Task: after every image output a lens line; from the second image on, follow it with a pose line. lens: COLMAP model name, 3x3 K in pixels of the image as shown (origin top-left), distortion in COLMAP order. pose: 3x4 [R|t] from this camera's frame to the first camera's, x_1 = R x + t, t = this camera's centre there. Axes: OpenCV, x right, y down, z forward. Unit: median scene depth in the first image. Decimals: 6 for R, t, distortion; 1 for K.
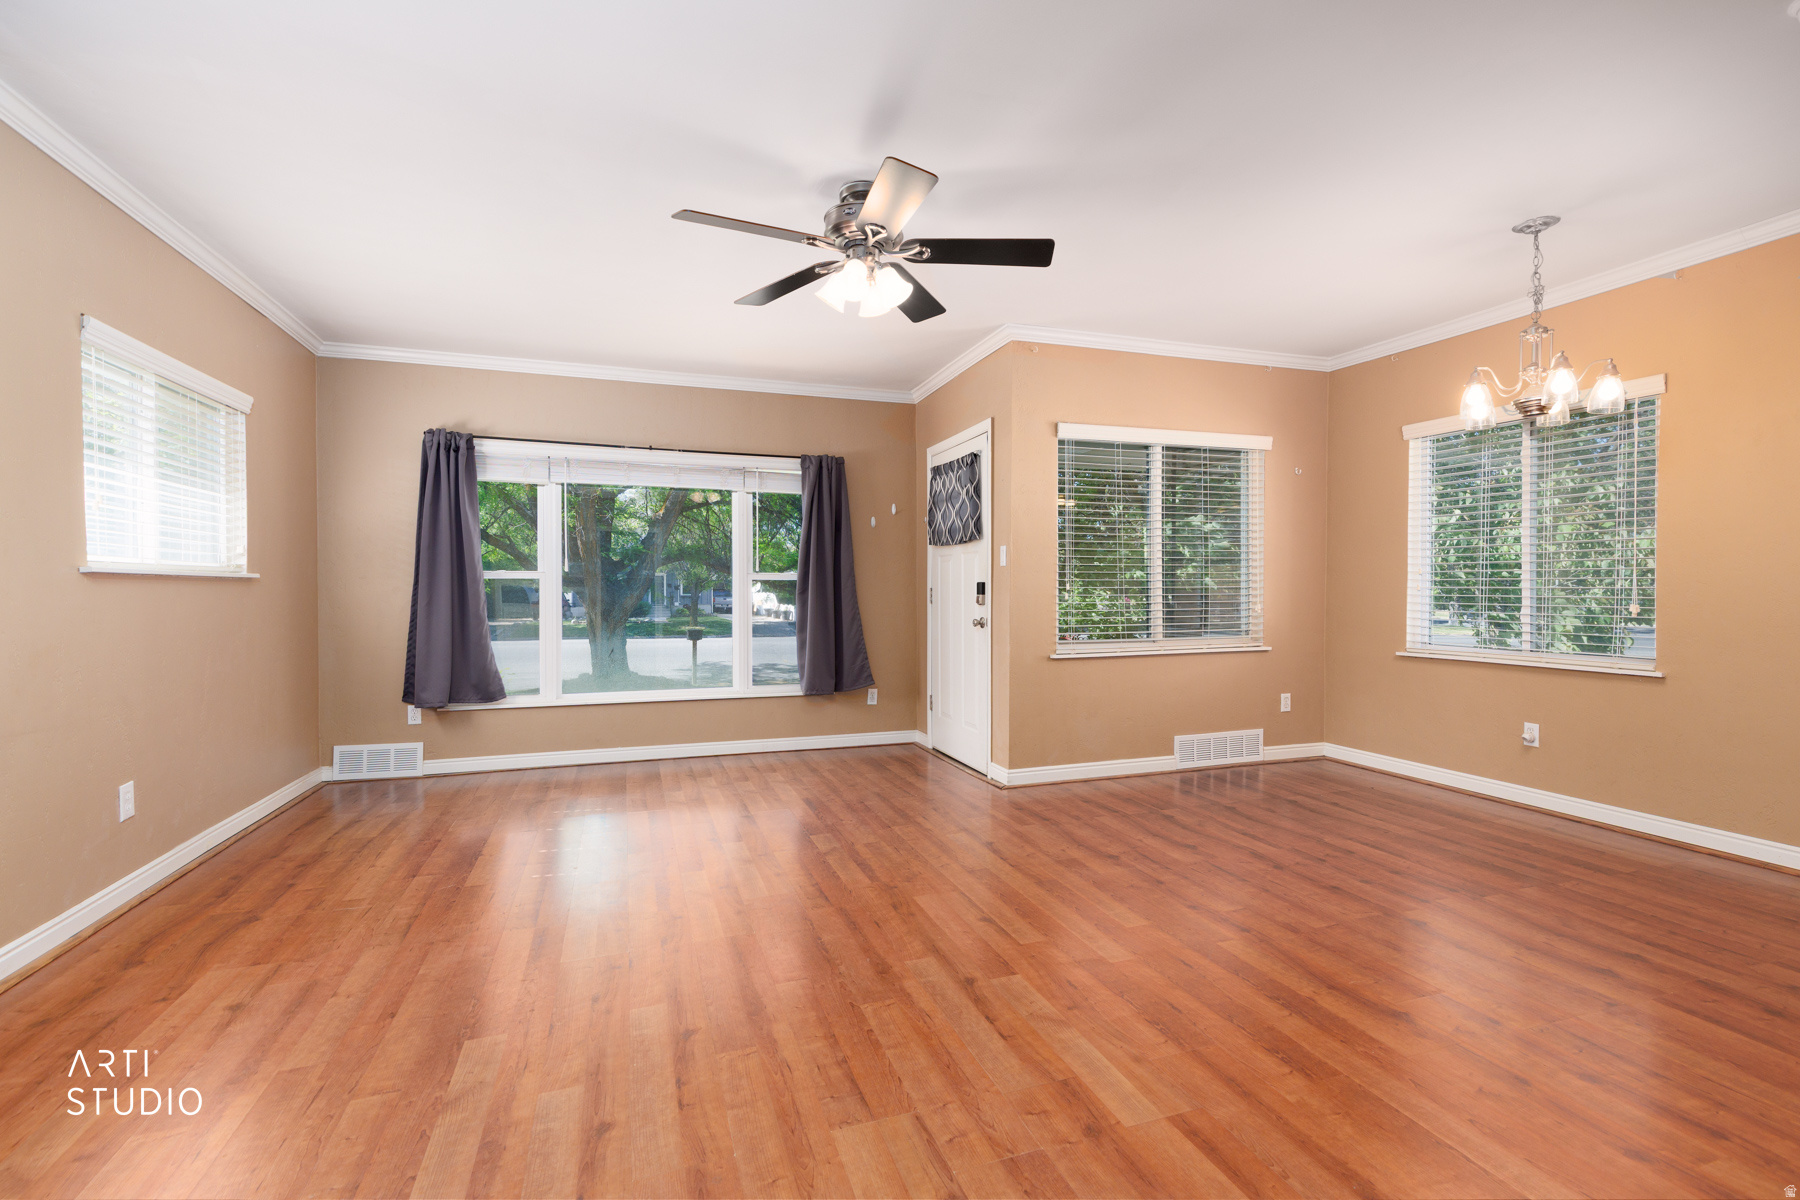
lens RADIAL K [[806.7, 0, 903.7], [0, 806.7, 602.3], [0, 0, 1]] dist [0.008413, -0.001199]
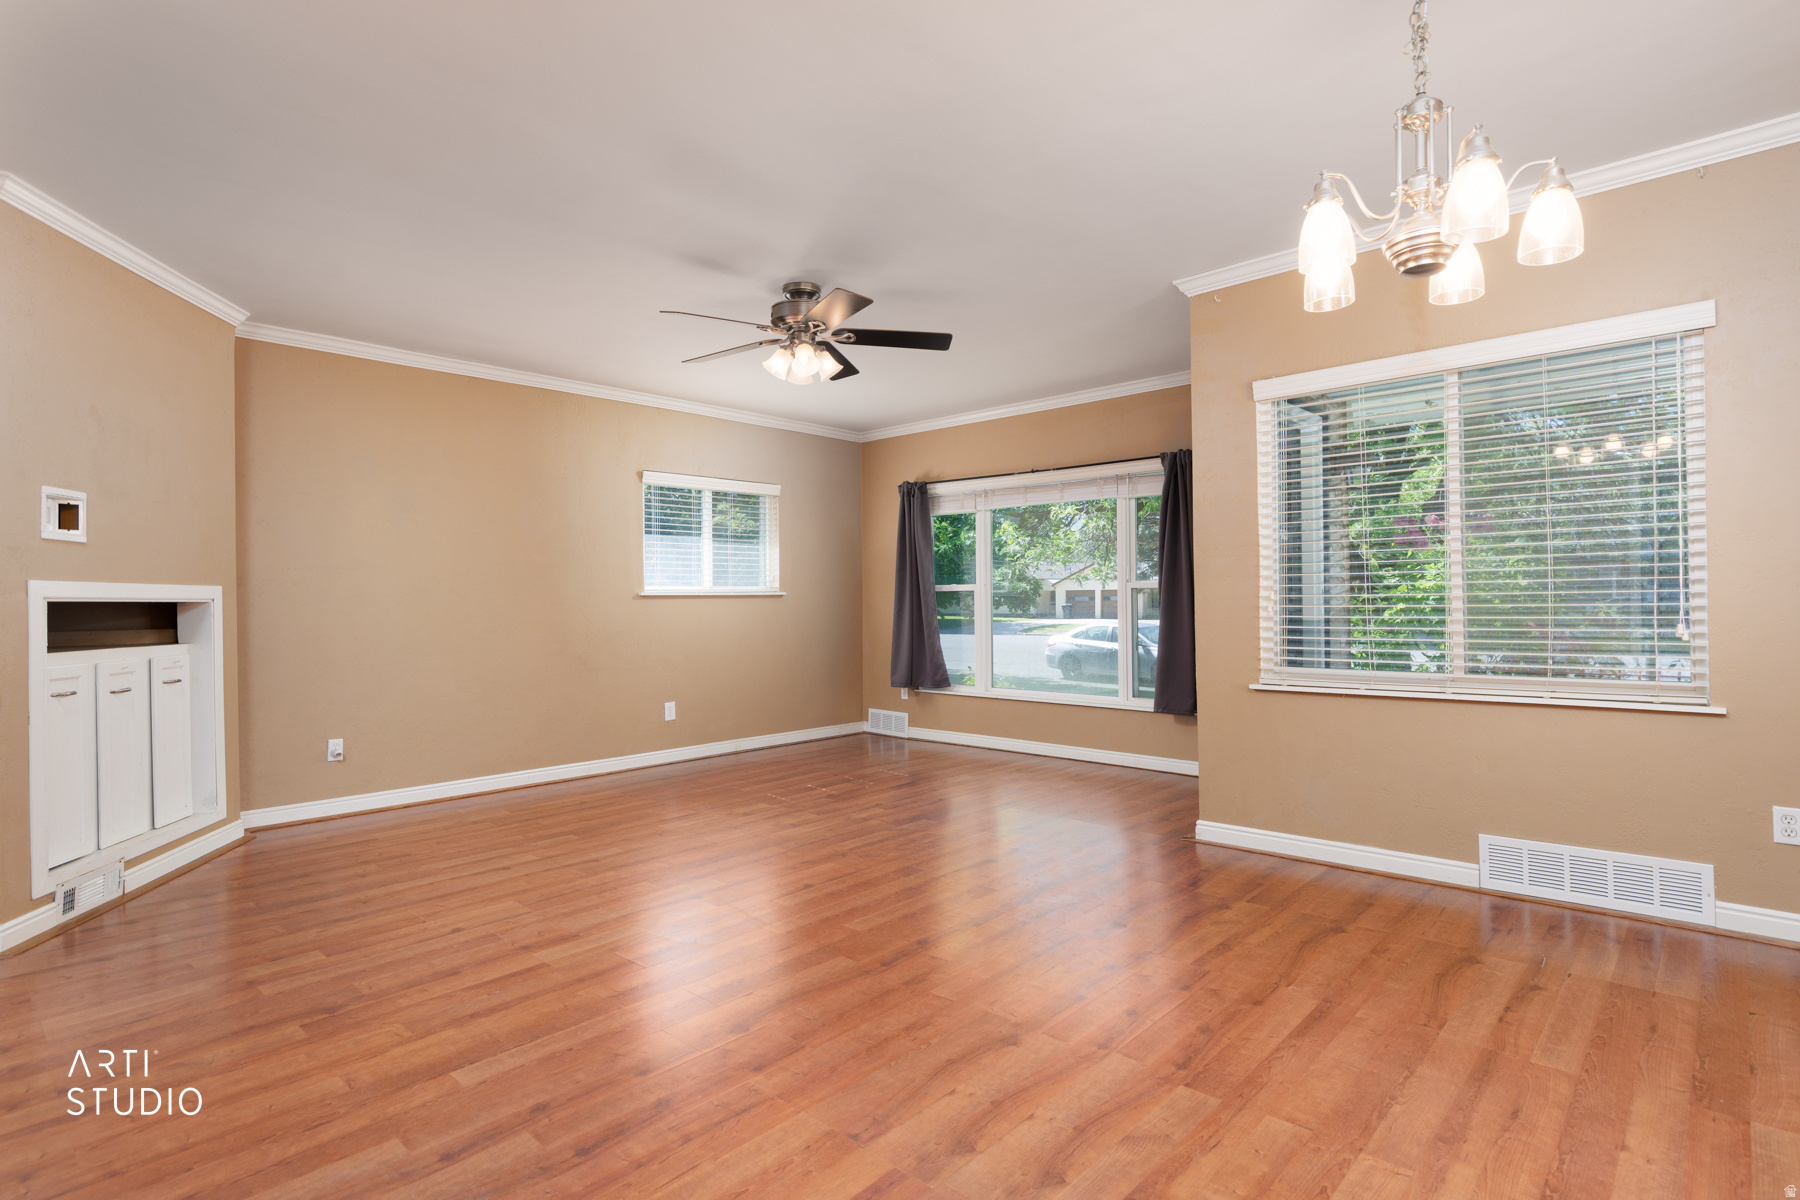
lens RADIAL K [[908.2, 0, 900.2], [0, 908.2, 599.1], [0, 0, 1]] dist [-0.001070, -0.000008]
pose [[0.468242, -0.003128, -0.883595, 0.746127], [-0.002419, 0.999985, -0.004822, -0.010256], [0.883597, 0.004395, 0.468227, 0.278604]]
